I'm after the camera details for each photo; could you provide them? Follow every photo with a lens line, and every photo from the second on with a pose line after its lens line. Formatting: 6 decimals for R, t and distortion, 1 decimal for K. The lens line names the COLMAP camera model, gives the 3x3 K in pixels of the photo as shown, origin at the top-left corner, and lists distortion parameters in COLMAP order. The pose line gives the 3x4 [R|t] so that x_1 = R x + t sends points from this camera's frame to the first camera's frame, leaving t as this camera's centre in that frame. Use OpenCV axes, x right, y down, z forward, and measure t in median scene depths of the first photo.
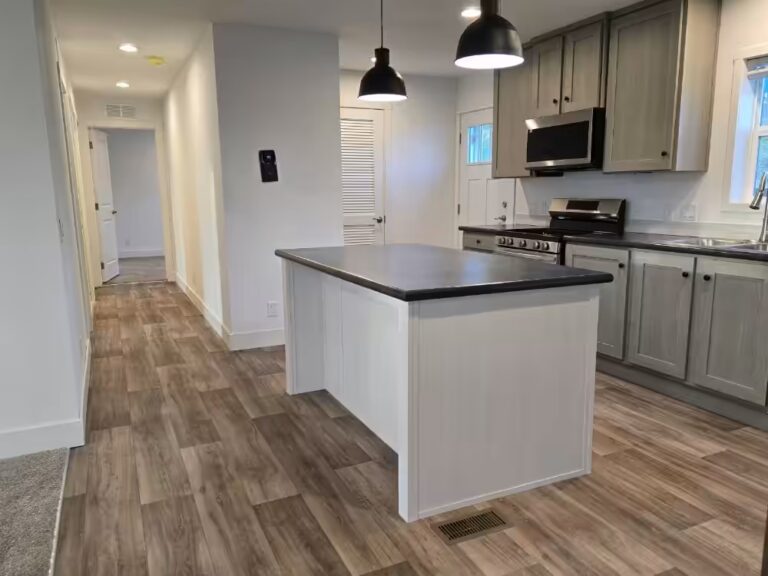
lens RADIAL K [[587.6, 0, 395.4], [0, 587.6, 292.5], [0, 0, 1]] dist [0.074716, -0.097725]
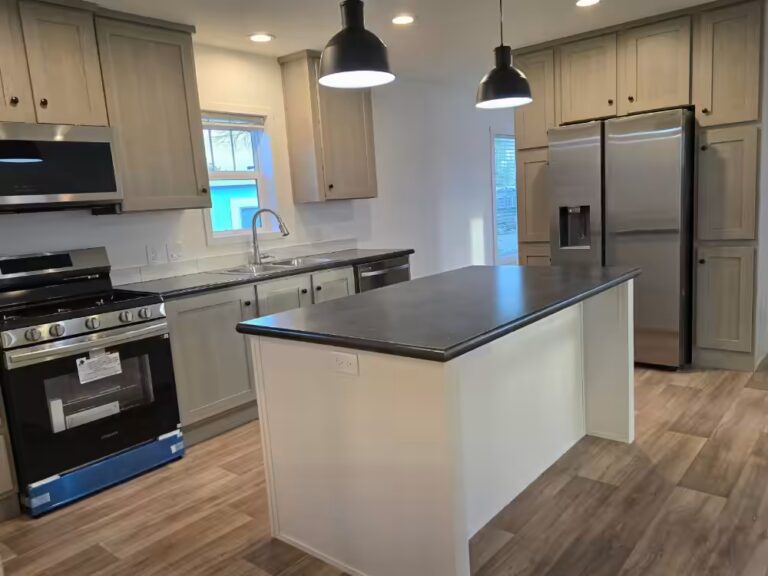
lens RADIAL K [[587.6, 0, 395.4], [0, 587.6, 292.5], [0, 0, 1]] dist [0.074716, -0.097725]
pose [[-0.417880, -0.096892, 0.903320, -0.529273], [0.231599, 0.950085, 0.209047, -0.190077], [-0.878486, 0.296565, -0.374582, 1.057367]]
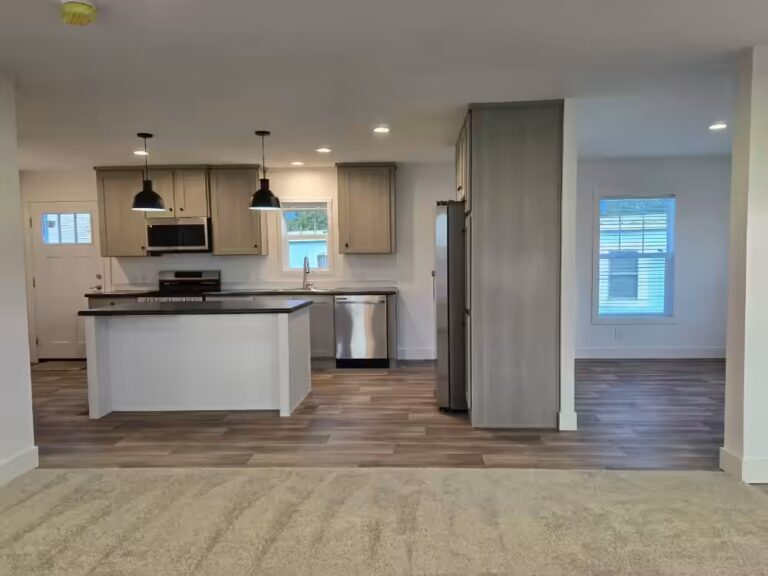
lens RADIAL K [[587.6, 0, 395.4], [0, 587.6, 292.5], [0, 0, 1]] dist [0.074716, -0.097725]
pose [[0.473198, -0.049290, 0.879576, -0.935700], [0.159246, 0.986772, -0.030374, 0.038945], [-0.866444, 0.154442, 0.474787, -0.243128]]
